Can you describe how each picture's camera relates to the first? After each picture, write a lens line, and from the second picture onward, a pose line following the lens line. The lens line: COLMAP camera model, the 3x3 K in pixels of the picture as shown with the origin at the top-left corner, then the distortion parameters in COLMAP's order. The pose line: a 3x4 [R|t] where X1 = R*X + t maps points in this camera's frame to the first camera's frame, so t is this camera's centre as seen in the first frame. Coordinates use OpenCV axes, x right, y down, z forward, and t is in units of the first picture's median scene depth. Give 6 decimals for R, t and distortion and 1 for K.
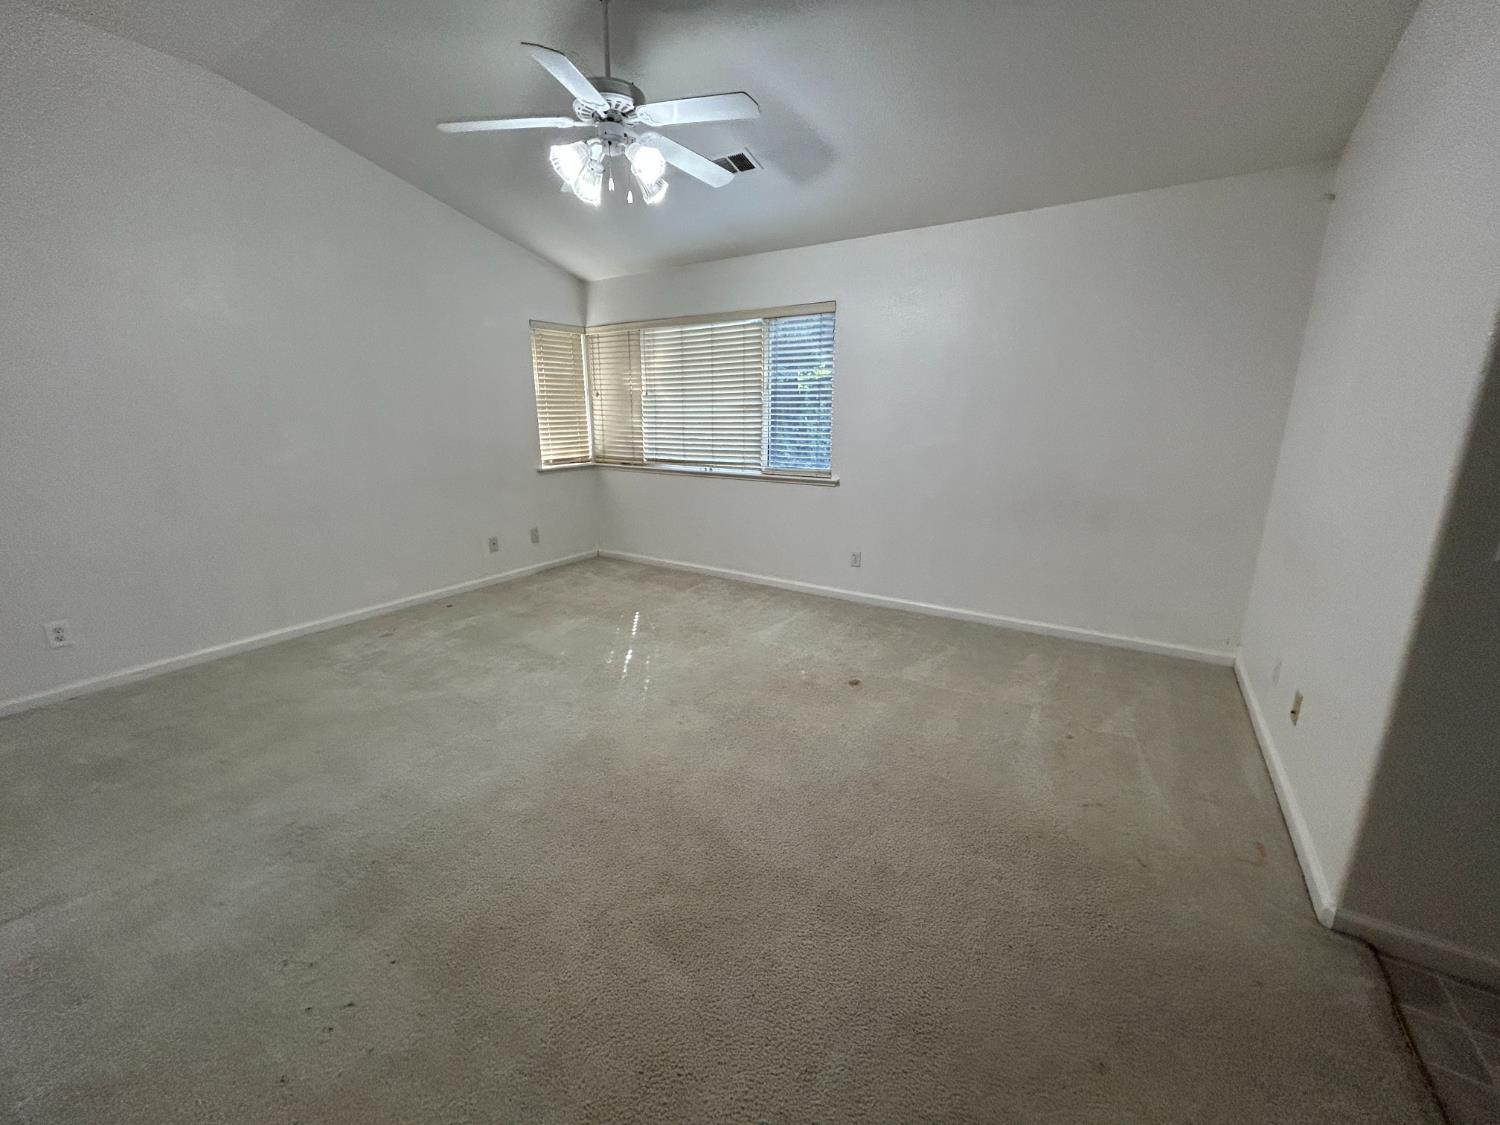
lens RADIAL K [[606.1, 0, 750.0], [0, 606.1, 562.5], [0, 0, 1]] dist [0.001263, 0.000868]
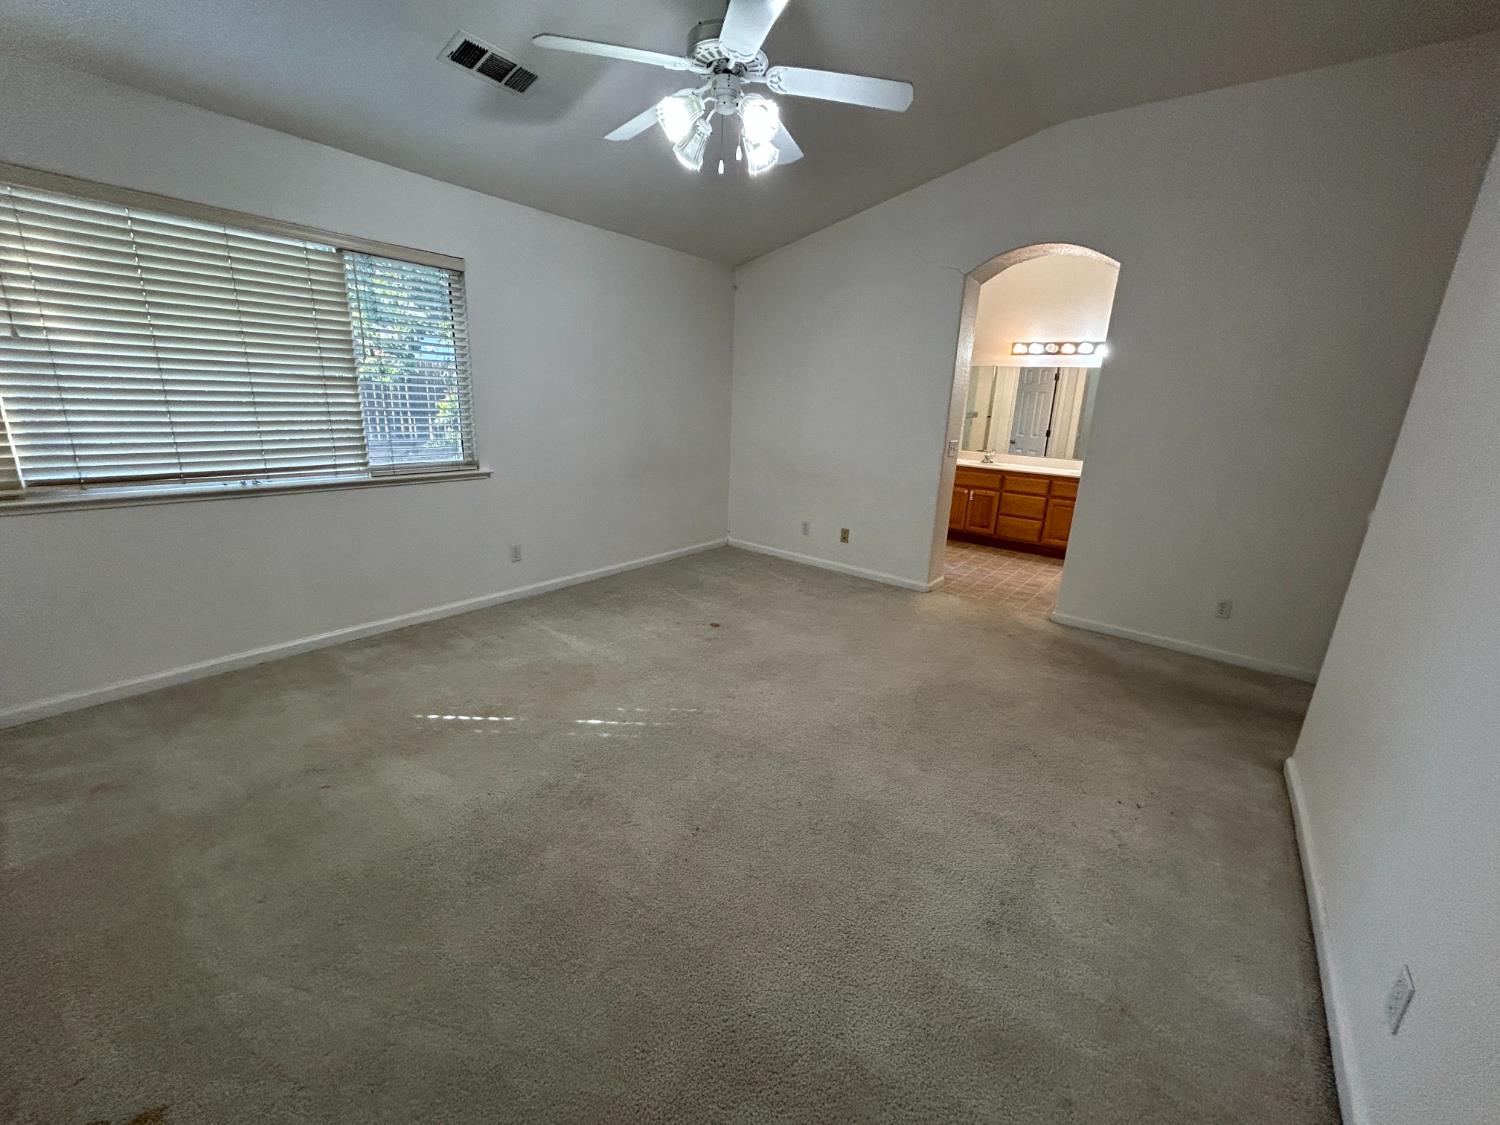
lens RADIAL K [[606.1, 0, 750.0], [0, 606.1, 562.5], [0, 0, 1]] dist [0.001263, 0.000868]
pose [[0.091973, -0.257157, 0.961983, -0.689734], [0.202109, 0.950790, 0.234842, -0.138505], [-0.975035, 0.172826, 0.139420, 0.530242]]
